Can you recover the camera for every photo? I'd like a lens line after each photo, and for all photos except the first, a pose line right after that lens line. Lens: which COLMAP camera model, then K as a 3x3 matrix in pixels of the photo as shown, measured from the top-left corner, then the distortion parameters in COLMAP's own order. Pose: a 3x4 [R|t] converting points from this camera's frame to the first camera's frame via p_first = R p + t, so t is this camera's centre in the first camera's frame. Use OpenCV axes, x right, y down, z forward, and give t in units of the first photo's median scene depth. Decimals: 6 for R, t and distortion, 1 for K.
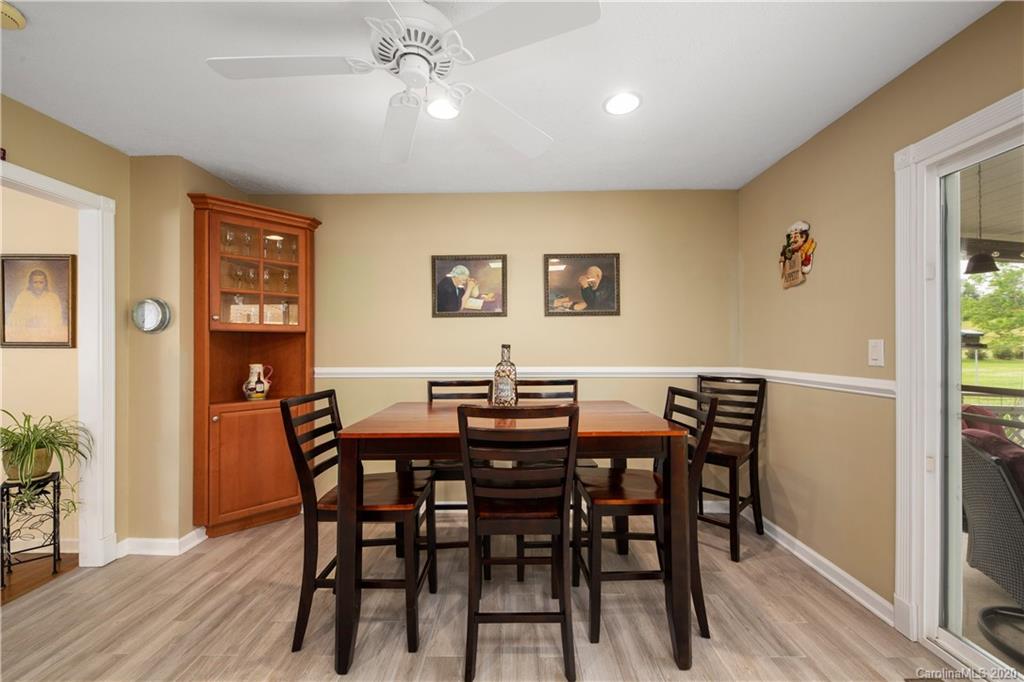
lens RADIAL K [[400.3, 0, 522.4], [0, 400.3, 347.1], [0, 0, 1]] dist [-0.002183, -0.001515]
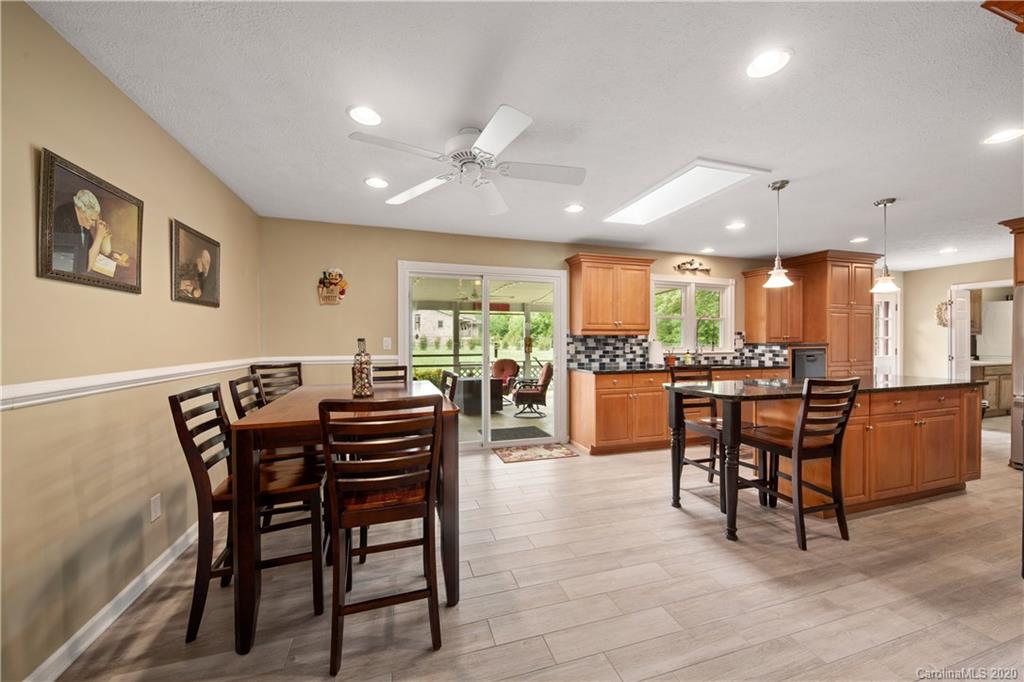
lens RADIAL K [[374.5, 0, 494.2], [0, 374.5, 342.2], [0, 0, 1]] dist [-0.003711, -0.003051]
pose [[-0.270189, -0.000239, 0.962807, -0.903950], [0.001149, 0.999999, 0.000571, 0.003732], [-0.962807, 0.001260, -0.270188, 0.687212]]
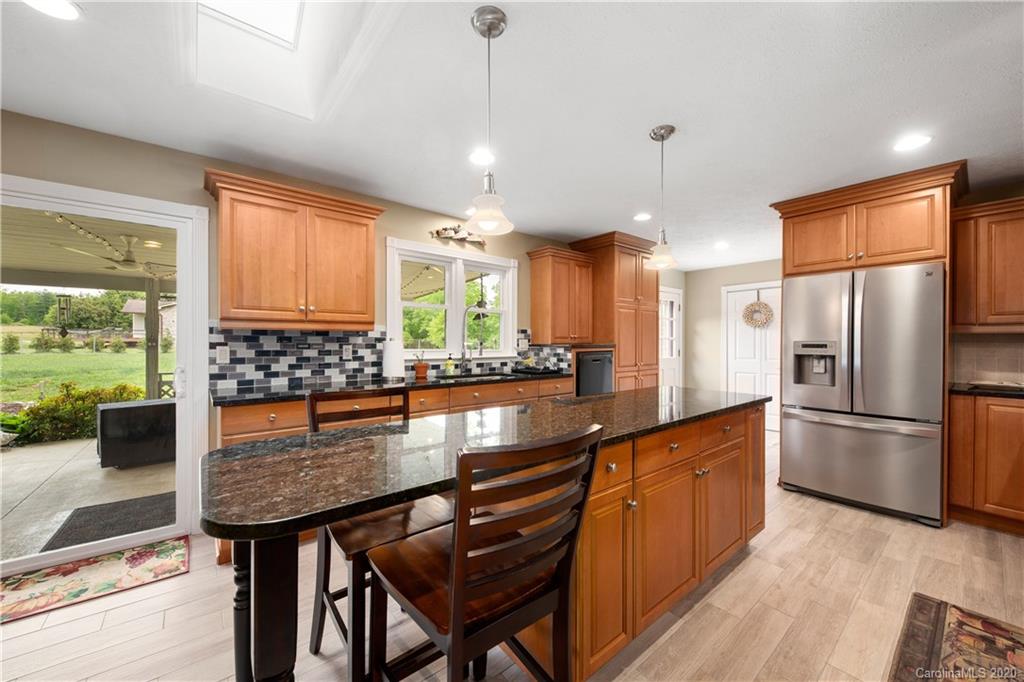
lens RADIAL K [[374.5, 0, 509.6], [0, 374.5, 343.2], [0, 0, 1]] dist [-0.003711, -0.003051]
pose [[-0.619321, -0.000516, 0.785138, -0.524410], [-0.000203, 1.000000, 0.000497, 0.006475], [-0.785138, 0.000149, -0.619321, -0.083288]]
